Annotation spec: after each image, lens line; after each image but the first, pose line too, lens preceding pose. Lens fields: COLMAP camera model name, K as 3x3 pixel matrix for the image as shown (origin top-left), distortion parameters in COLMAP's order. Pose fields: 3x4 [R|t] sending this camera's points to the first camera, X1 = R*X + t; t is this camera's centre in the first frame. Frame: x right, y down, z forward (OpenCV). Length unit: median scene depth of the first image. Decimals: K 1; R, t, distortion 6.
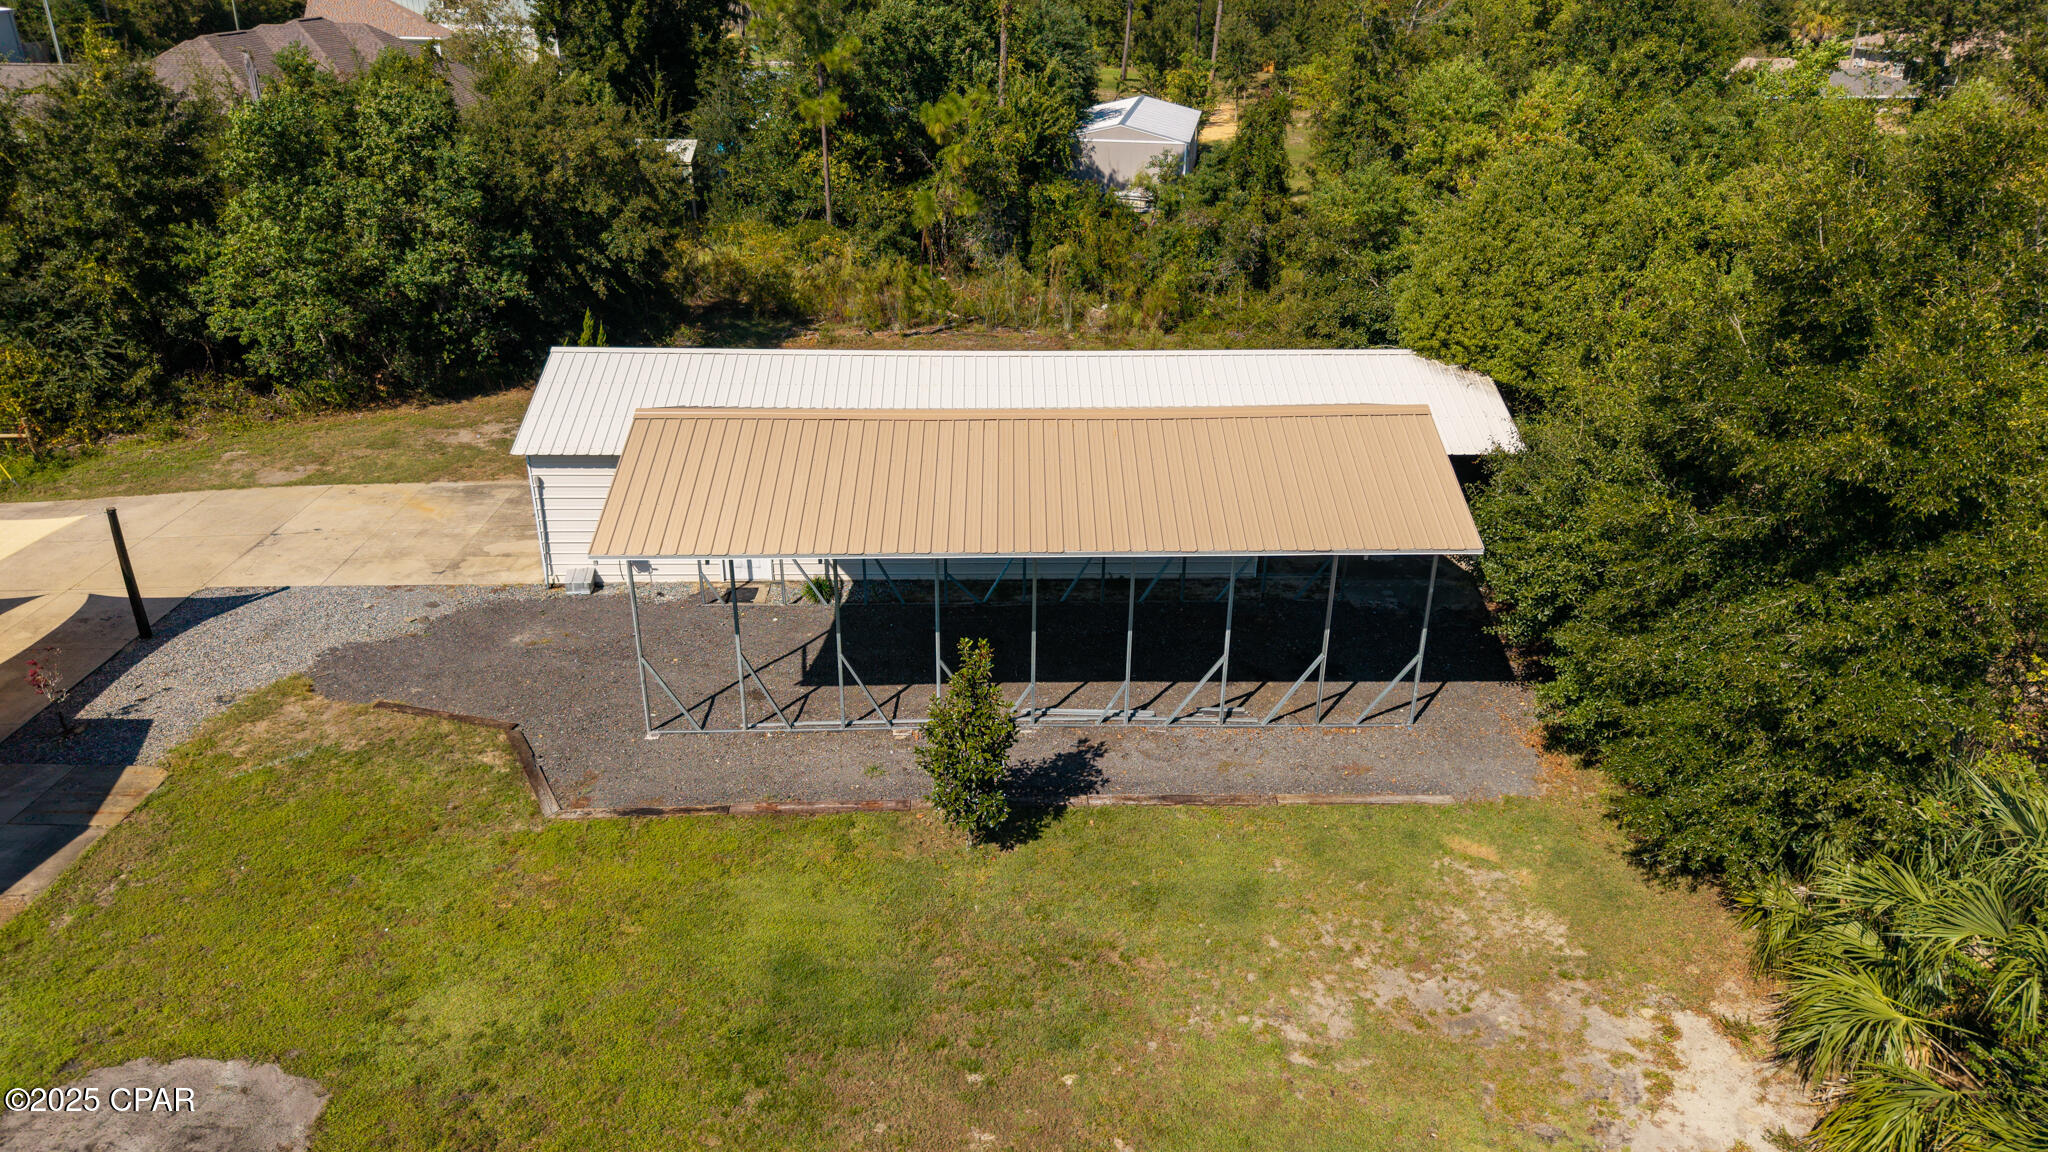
lens RADIAL K [[1348.3, 0, 1010.6], [0, 1348.3, 583.9], [0, 0, 1]] dist [0.050565, -0.054296]
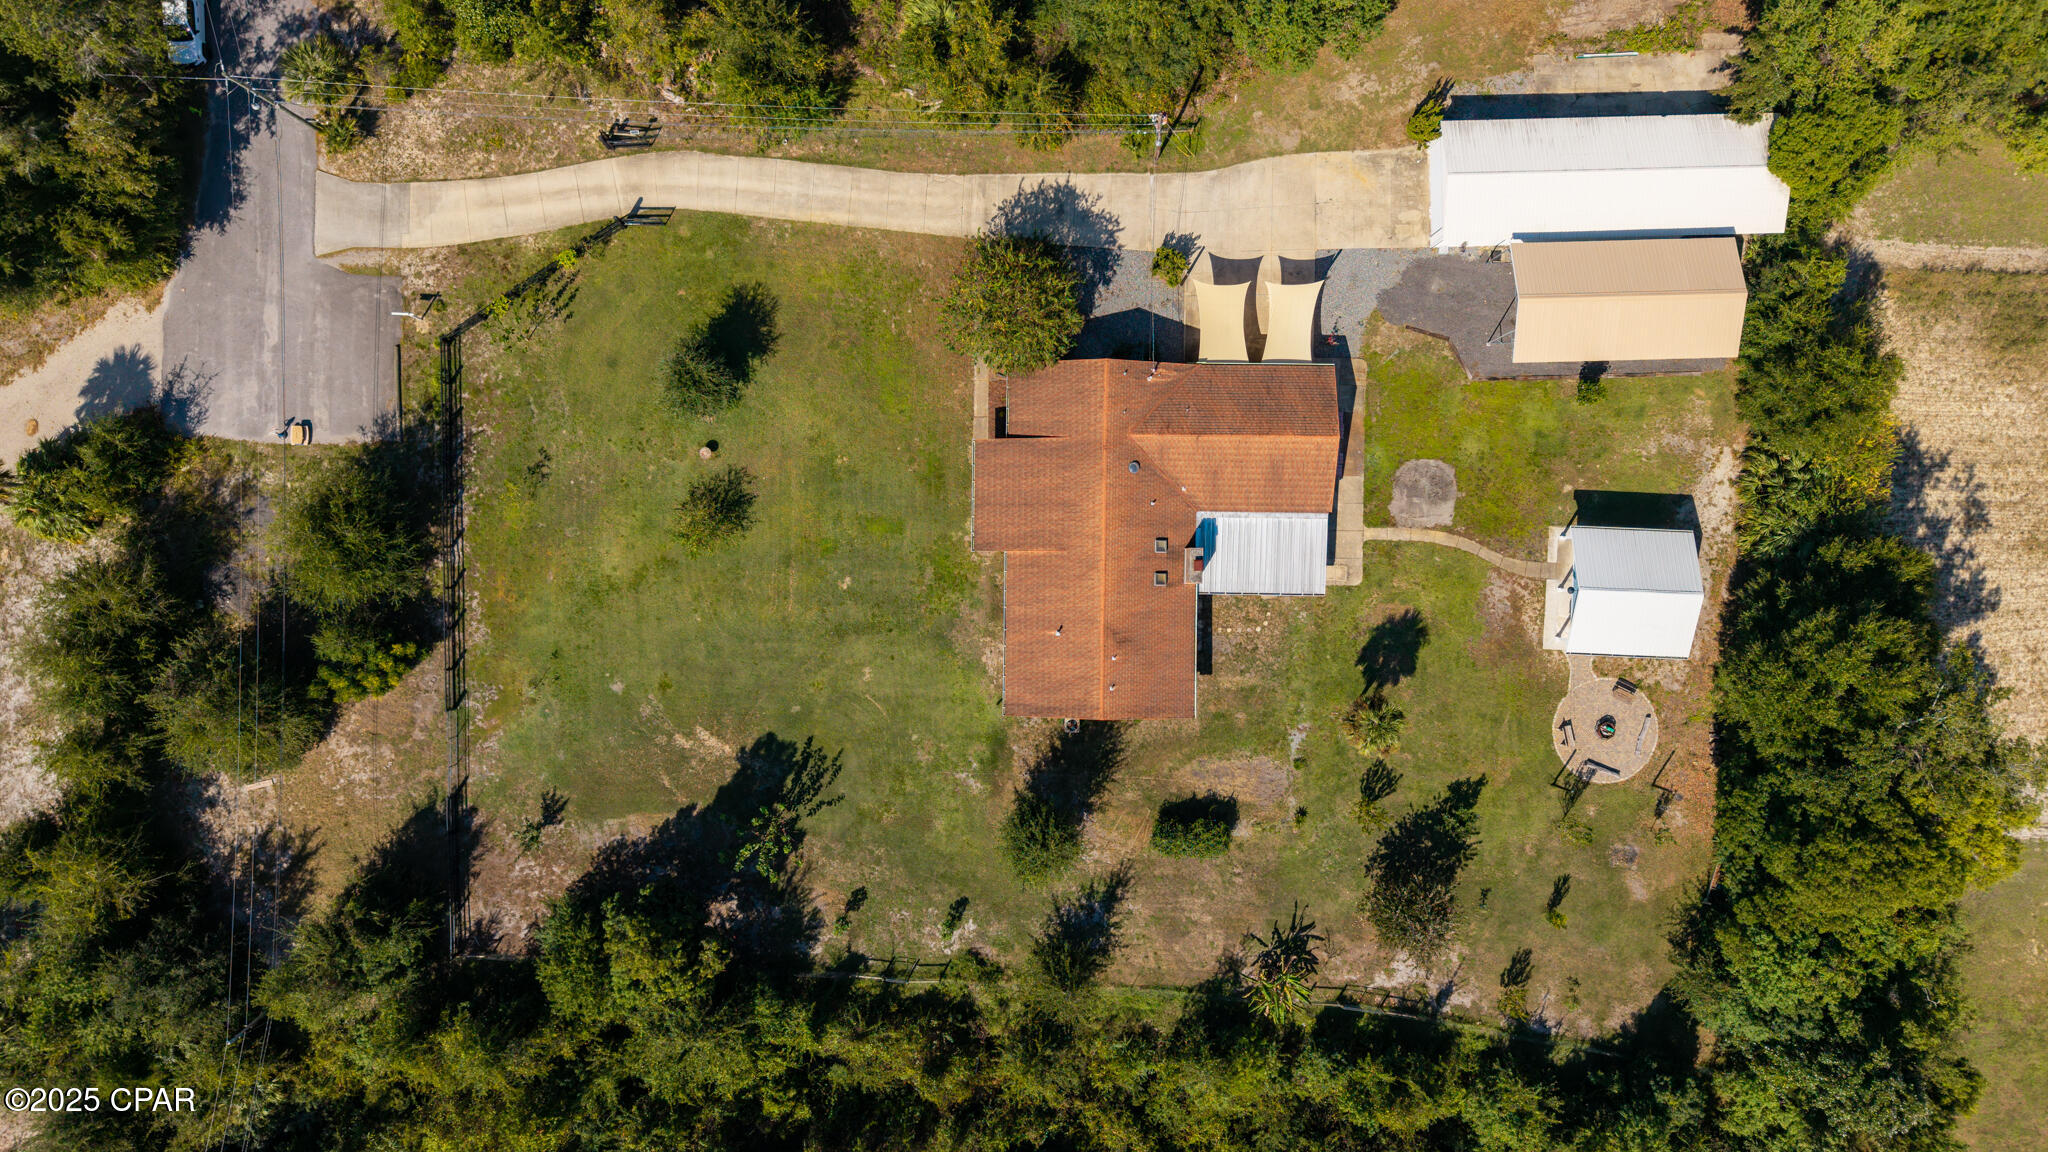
lens RADIAL K [[1348.3, 0, 1010.6], [0, 1348.3, 583.9], [0, 0, 1]] dist [0.050565, -0.054296]
pose [[0.999983, -0.005722, 0.001268, -1.234148], [0.001313, 0.429598, 0.903019, -2.297755], [-0.005712, -0.903002, 0.429598, -0.894666]]
